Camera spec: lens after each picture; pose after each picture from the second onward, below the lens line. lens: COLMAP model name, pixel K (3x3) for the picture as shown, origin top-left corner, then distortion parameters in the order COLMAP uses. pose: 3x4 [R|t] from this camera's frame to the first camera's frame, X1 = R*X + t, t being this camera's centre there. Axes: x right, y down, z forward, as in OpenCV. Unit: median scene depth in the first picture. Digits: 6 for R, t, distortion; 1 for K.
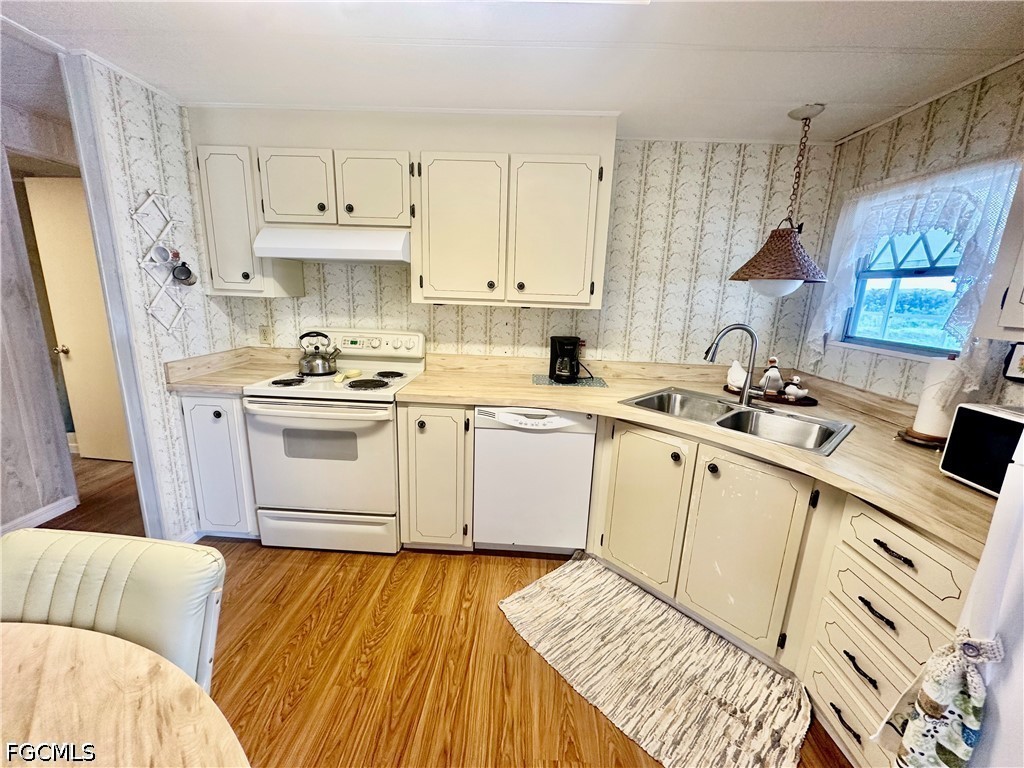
lens RADIAL K [[407.3, 0, 511.5], [0, 407.3, 383.9], [0, 0, 1]] dist [-0.001935, 0.000797]
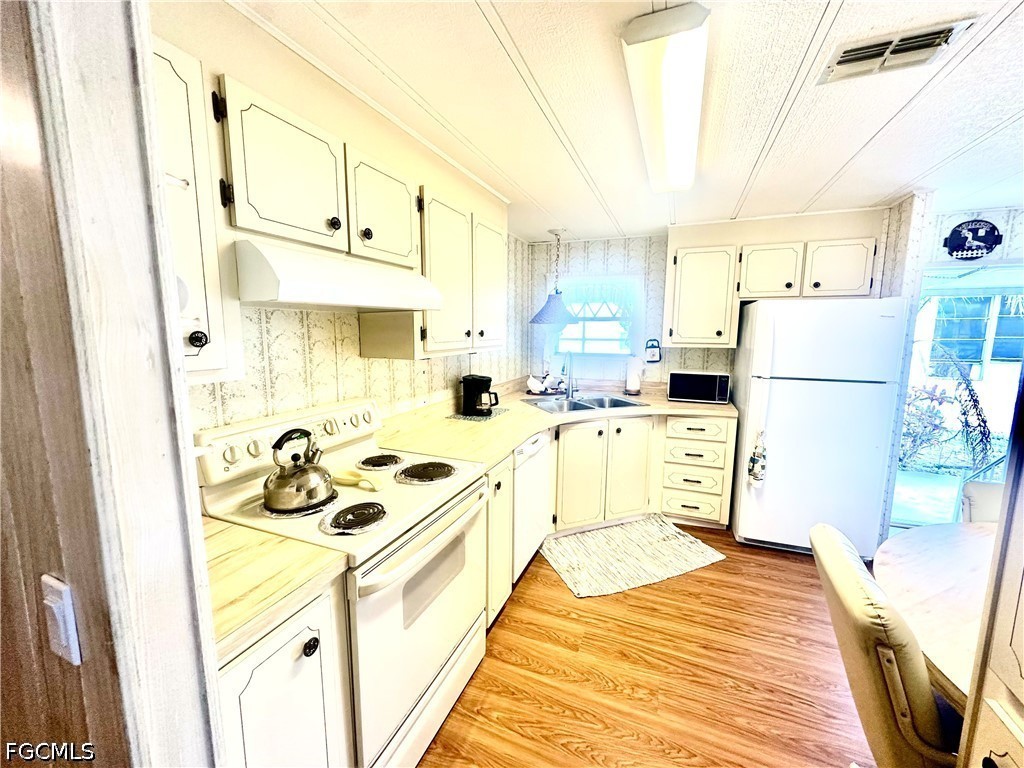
lens RADIAL K [[407.3, 0, 511.5], [0, 407.3, 384.5], [0, 0, 1]] dist [-0.001935, 0.000797]
pose [[0.341757, -0.161753, 0.925764, -1.039083], [0.218753, 0.971711, 0.089026, -0.201664], [-0.913975, 0.172089, 0.367472, 0.596873]]
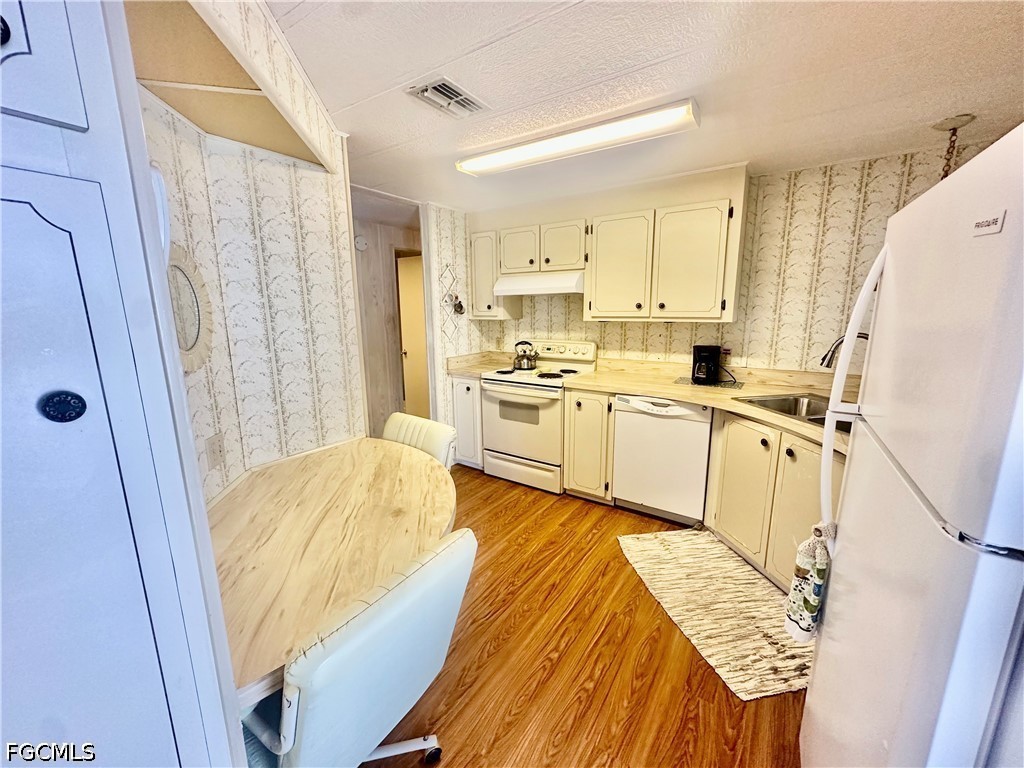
lens RADIAL K [[407.3, 0, 512.1], [0, 407.3, 385.1], [0, 0, 1]] dist [-0.001935, 0.000797]
pose [[0.848305, 0.057444, -0.526383, 0.340175], [-0.077700, 0.996841, -0.016435, 0.075145], [0.523776, 0.054842, 0.850089, -0.365615]]
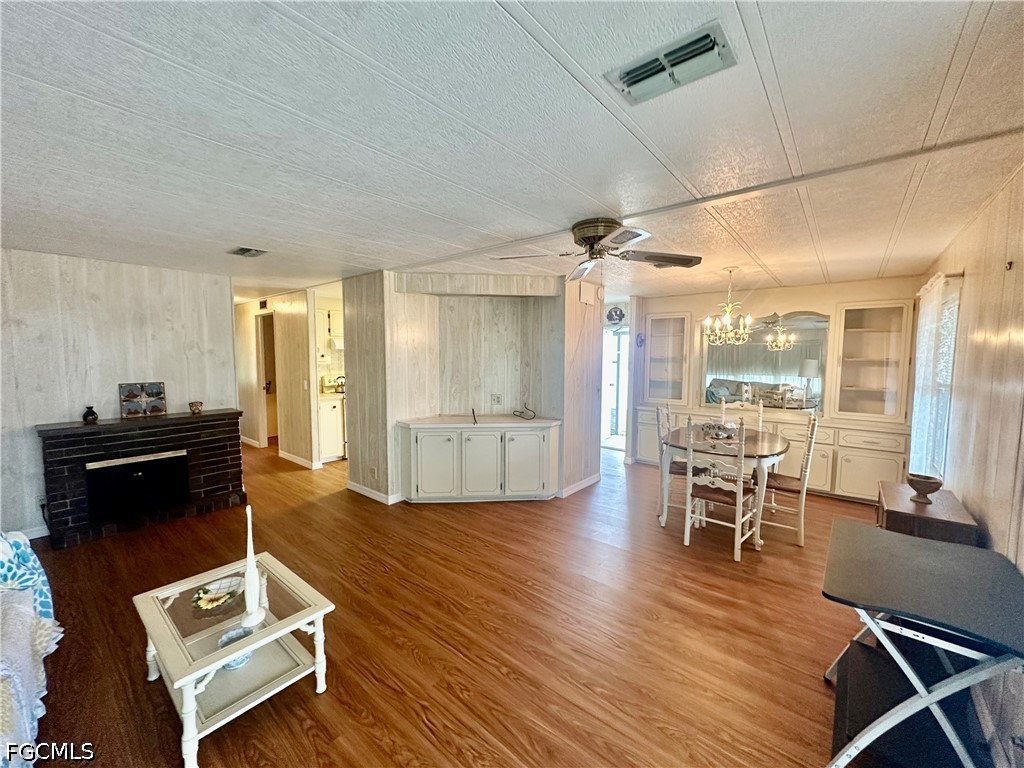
lens RADIAL K [[407.3, 0, 511.8], [0, 407.3, 382.4], [0, 0, 1]] dist [-0.001935, 0.000797]
pose [[0.611819, -0.092492, 0.785572, -2.153978], [0.193637, 0.980435, -0.035374, 0.242976], [-0.766931, 0.173758, 0.617758, -1.623542]]
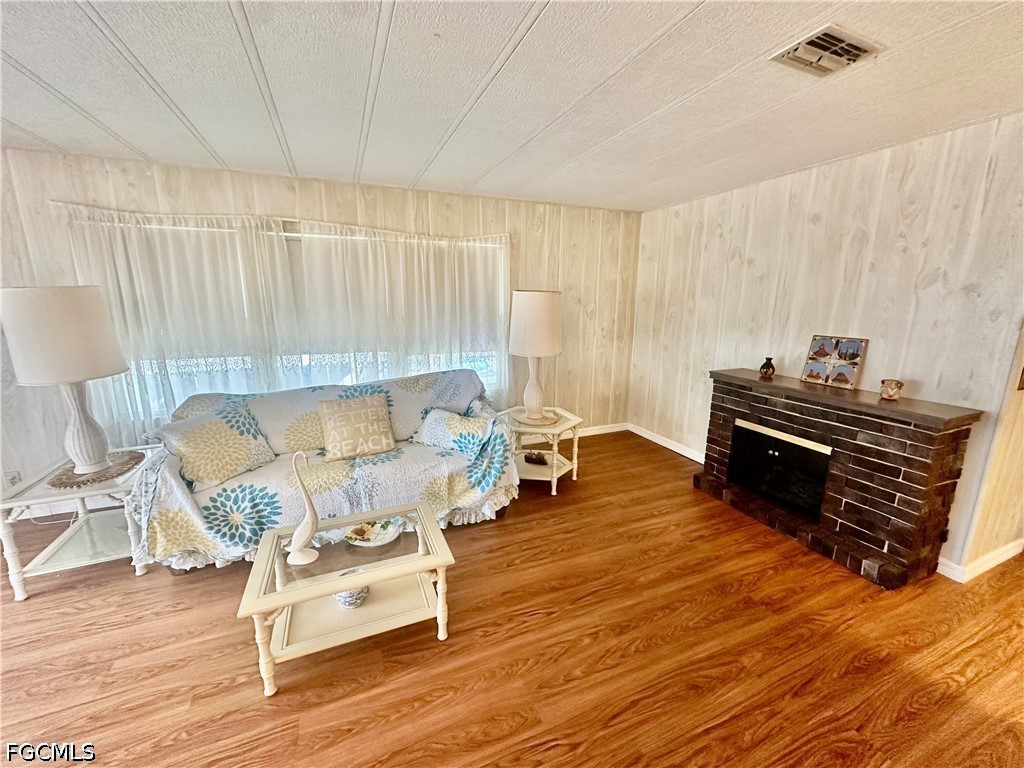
lens RADIAL K [[407.3, 0, 510.9], [0, 407.3, 383.5], [0, 0, 1]] dist [-0.001935, 0.000797]
pose [[0.420058, 0.153688, -0.894389, -1.009861], [-0.188508, 0.978835, 0.079664, 0.090882], [0.887702, 0.135136, 0.440139, -0.657713]]
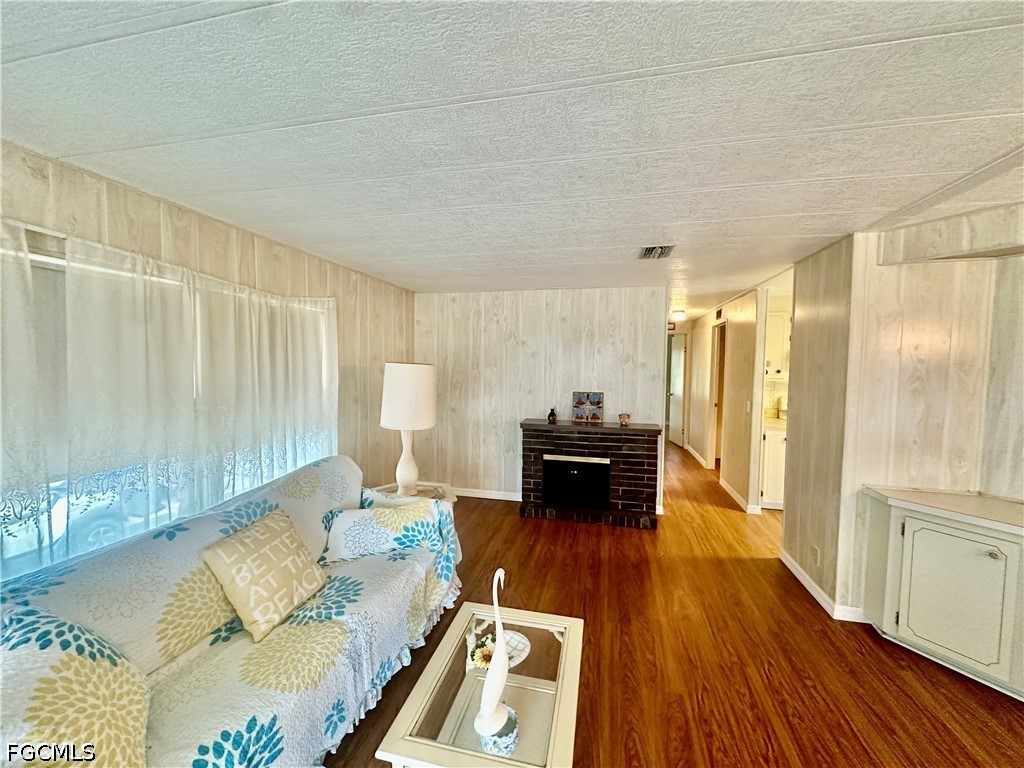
lens RADIAL K [[407.3, 0, 511.7], [0, 407.3, 383.2], [0, 0, 1]] dist [-0.001935, 0.000797]
pose [[0.980503, -0.016058, -0.195848, -1.708177], [-0.018506, 0.984680, -0.173386, 0.181396], [0.195632, 0.173630, 0.965184, -1.307006]]
